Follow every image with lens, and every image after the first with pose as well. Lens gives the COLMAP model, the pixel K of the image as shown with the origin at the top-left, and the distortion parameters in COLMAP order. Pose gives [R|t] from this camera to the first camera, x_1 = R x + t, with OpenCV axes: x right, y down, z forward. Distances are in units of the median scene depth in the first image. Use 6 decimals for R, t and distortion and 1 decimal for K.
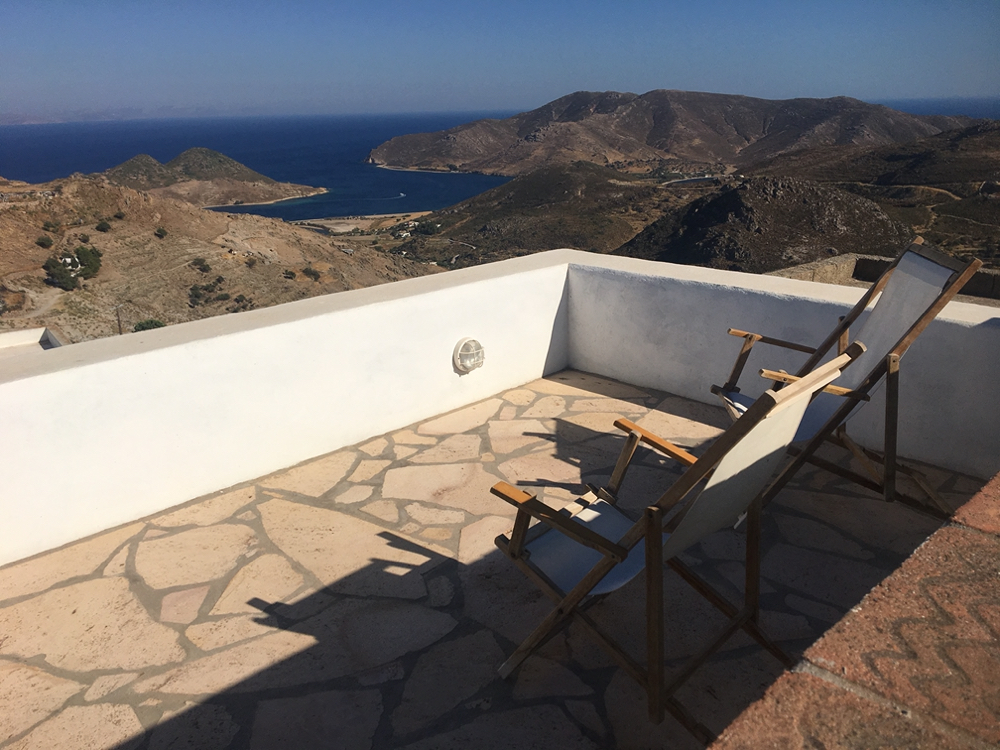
lens RADIAL K [[841.2, 0, 498.3], [0, 841.2, 365.7], [0, 0, 1]] dist [0.081348, -0.129013]
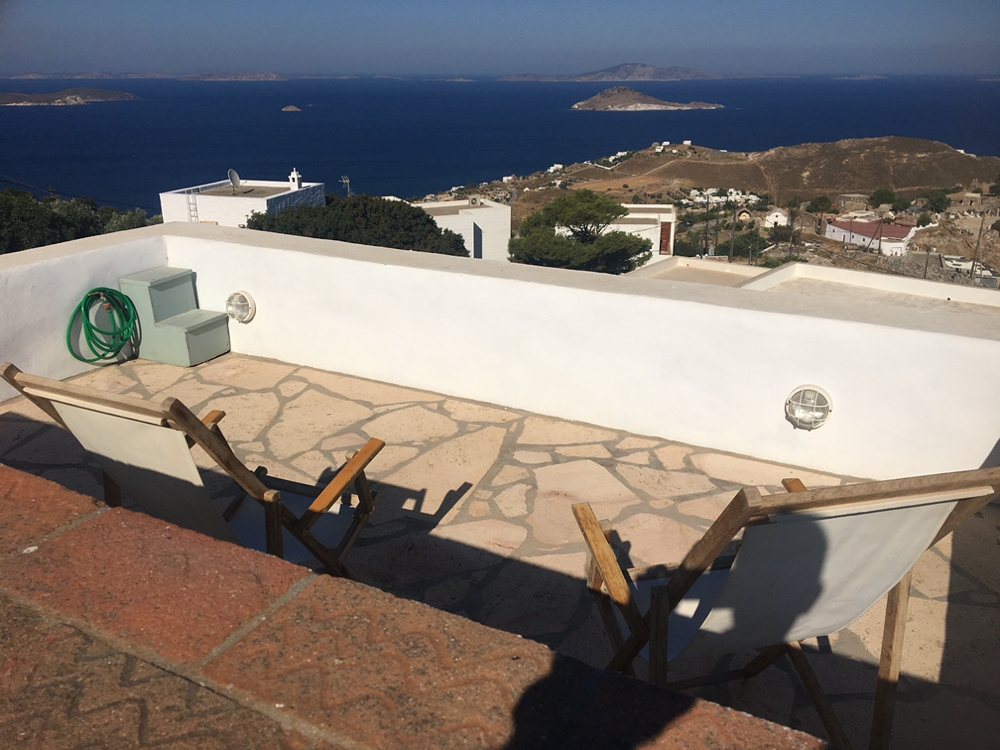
lens RADIAL K [[841.2, 0, 498.5], [0, 841.2, 375.3], [0, 0, 1]] dist [0.081348, -0.129013]
pose [[0.274658, 0.341781, -0.898748, 0.704944], [-0.285000, 0.921630, 0.263387, -0.198689], [0.918334, 0.183802, 0.350541, 0.567567]]
